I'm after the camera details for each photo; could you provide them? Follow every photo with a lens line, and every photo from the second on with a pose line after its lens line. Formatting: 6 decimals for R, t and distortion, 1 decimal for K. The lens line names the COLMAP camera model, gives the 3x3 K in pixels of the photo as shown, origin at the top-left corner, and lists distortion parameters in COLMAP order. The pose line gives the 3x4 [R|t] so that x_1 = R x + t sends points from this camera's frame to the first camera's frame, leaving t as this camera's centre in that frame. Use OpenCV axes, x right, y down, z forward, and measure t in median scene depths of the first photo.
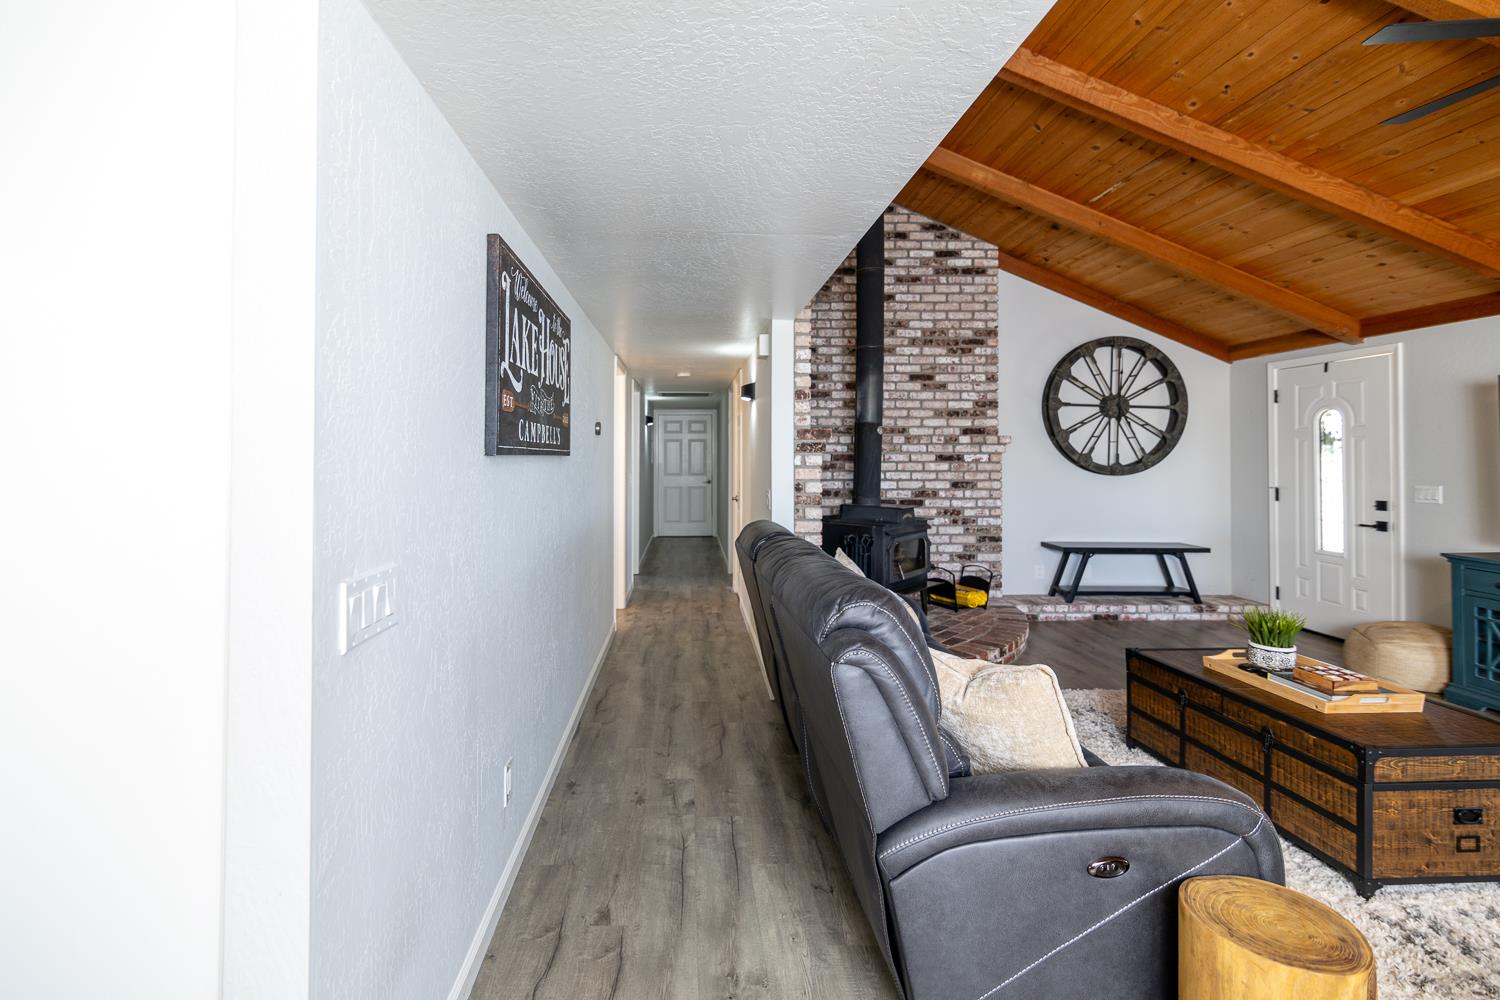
lens RADIAL K [[721.9, 0, 681.4], [0, 721.9, 444.4], [0, 0, 1]] dist [0.004478, -0.001503]
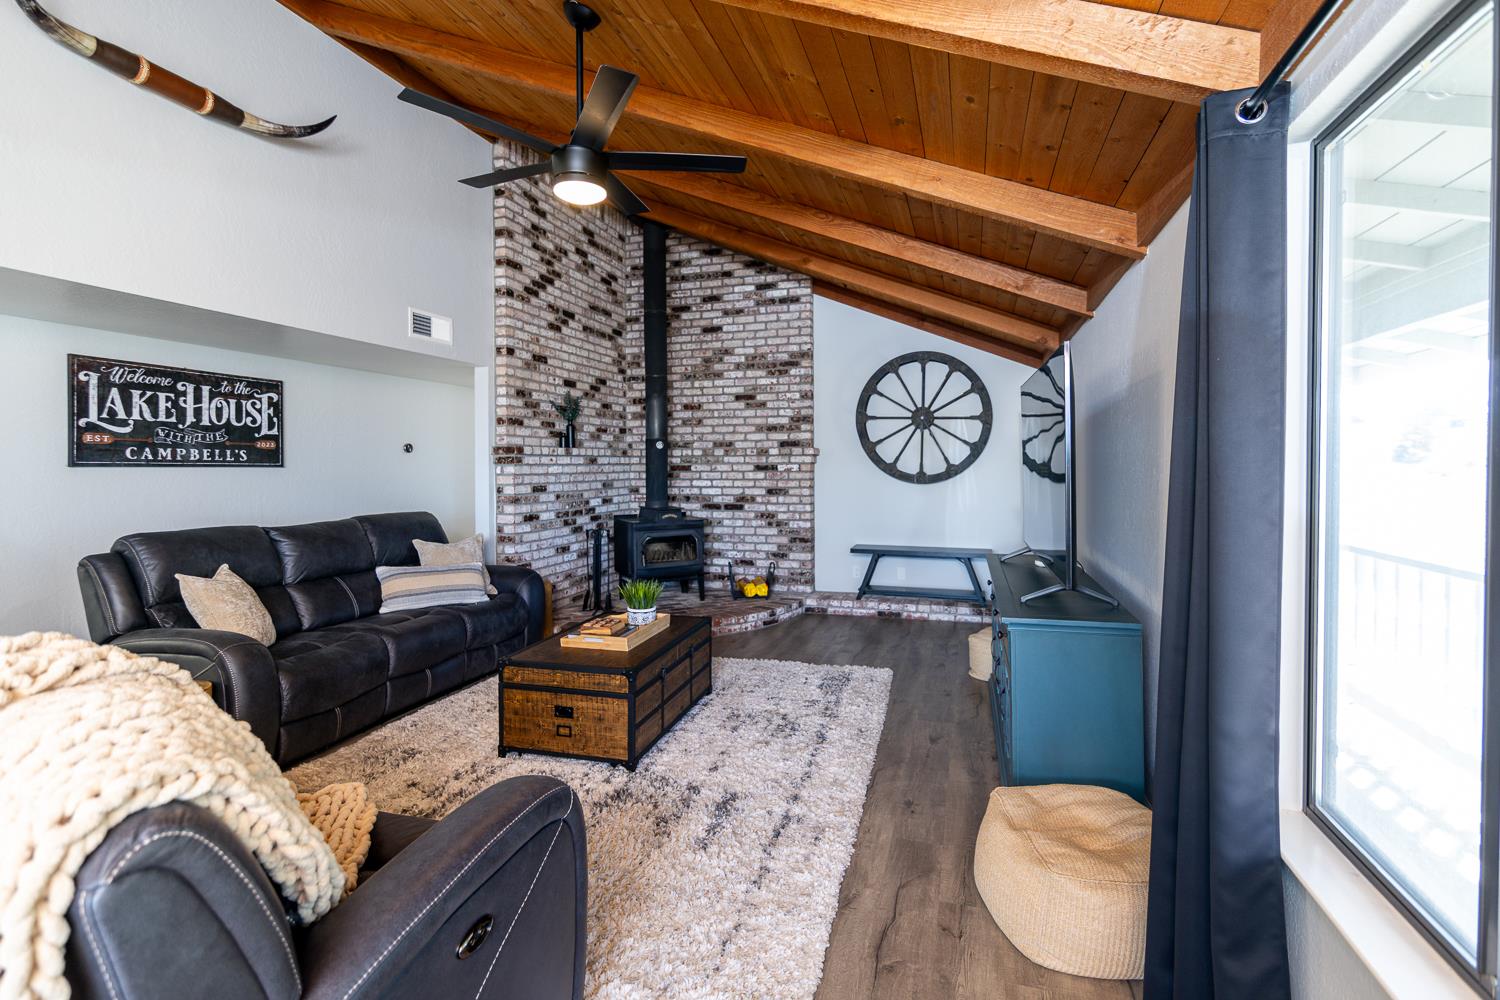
lens RADIAL K [[721.9, 0, 723.5], [0, 721.9, 472.4], [0, 0, 1]] dist [0.004478, -0.001503]
pose [[0.946356, -0.001831, -0.323121, 0.702452], [0.009135, 0.999736, 0.021089, 0.001361], [0.322997, -0.022909, 0.946123, -0.098027]]
